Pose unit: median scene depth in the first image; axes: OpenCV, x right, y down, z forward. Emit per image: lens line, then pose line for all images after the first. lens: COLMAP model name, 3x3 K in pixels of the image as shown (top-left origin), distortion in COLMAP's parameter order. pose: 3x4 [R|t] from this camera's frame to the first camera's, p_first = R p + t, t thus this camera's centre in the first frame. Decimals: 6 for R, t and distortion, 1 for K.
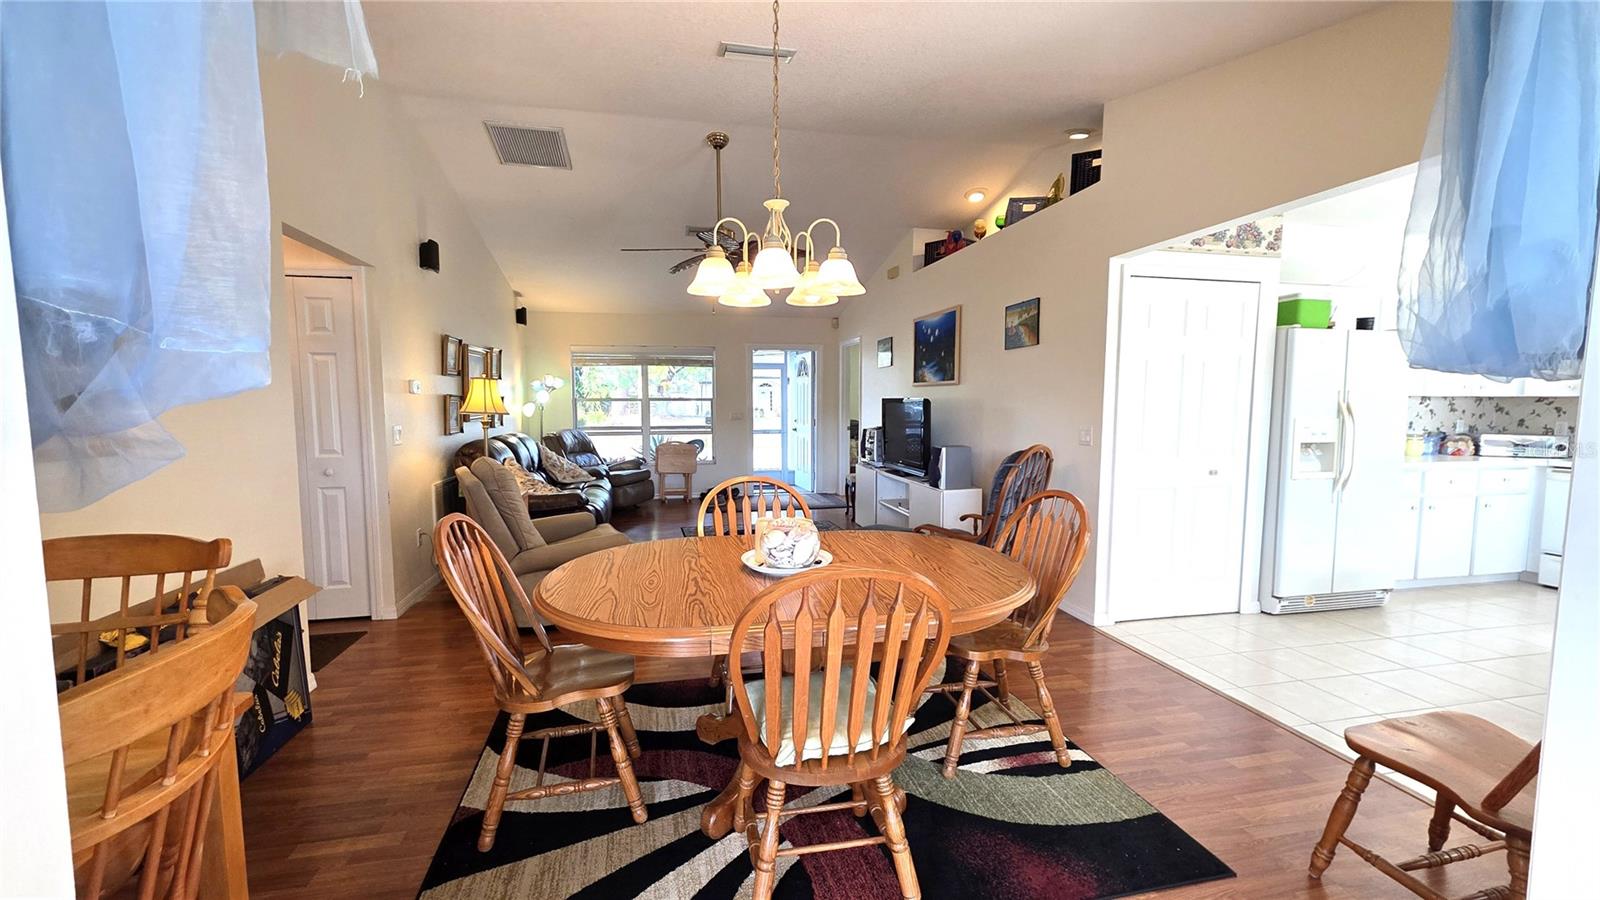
lens RADIAL K [[644.7, 0, 800.2], [0, 644.7, 452.4], [0, 0, 1]] dist [-0.000308, 0.000022]
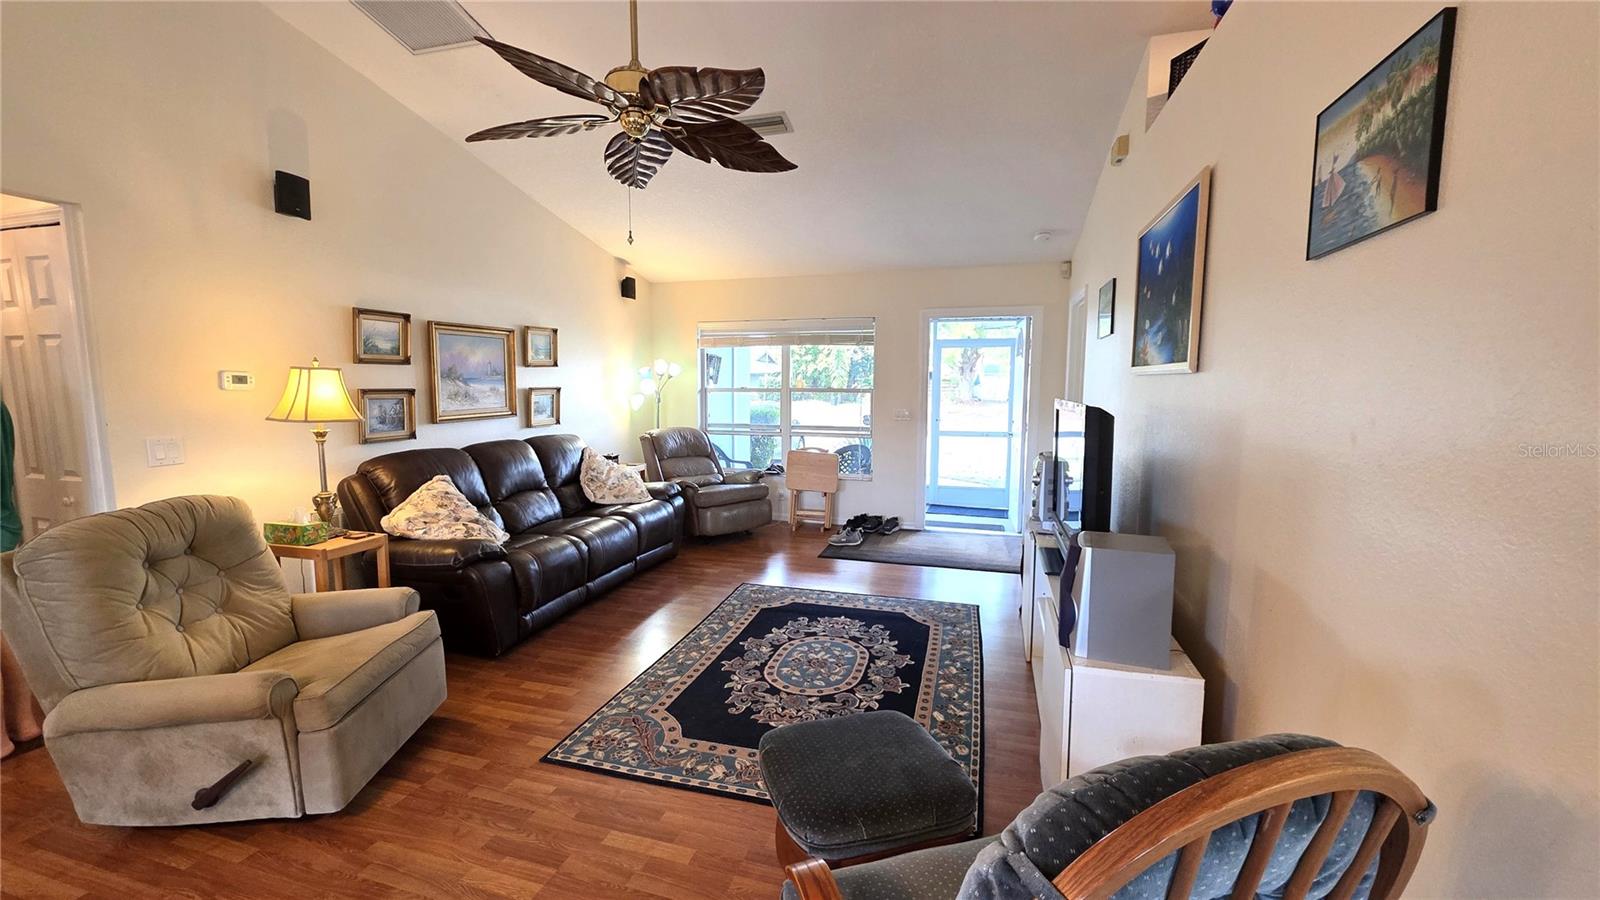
lens RADIAL K [[644.7, 0, 796.9], [0, 644.7, 451.0], [0, 0, 1]] dist [-0.000308, 0.000022]
pose [[0.874991, 0.055763, -0.480918, 0.151541], [-0.044136, 0.998396, 0.035462, -0.040546], [0.482124, -0.009803, 0.876048, 0.361462]]
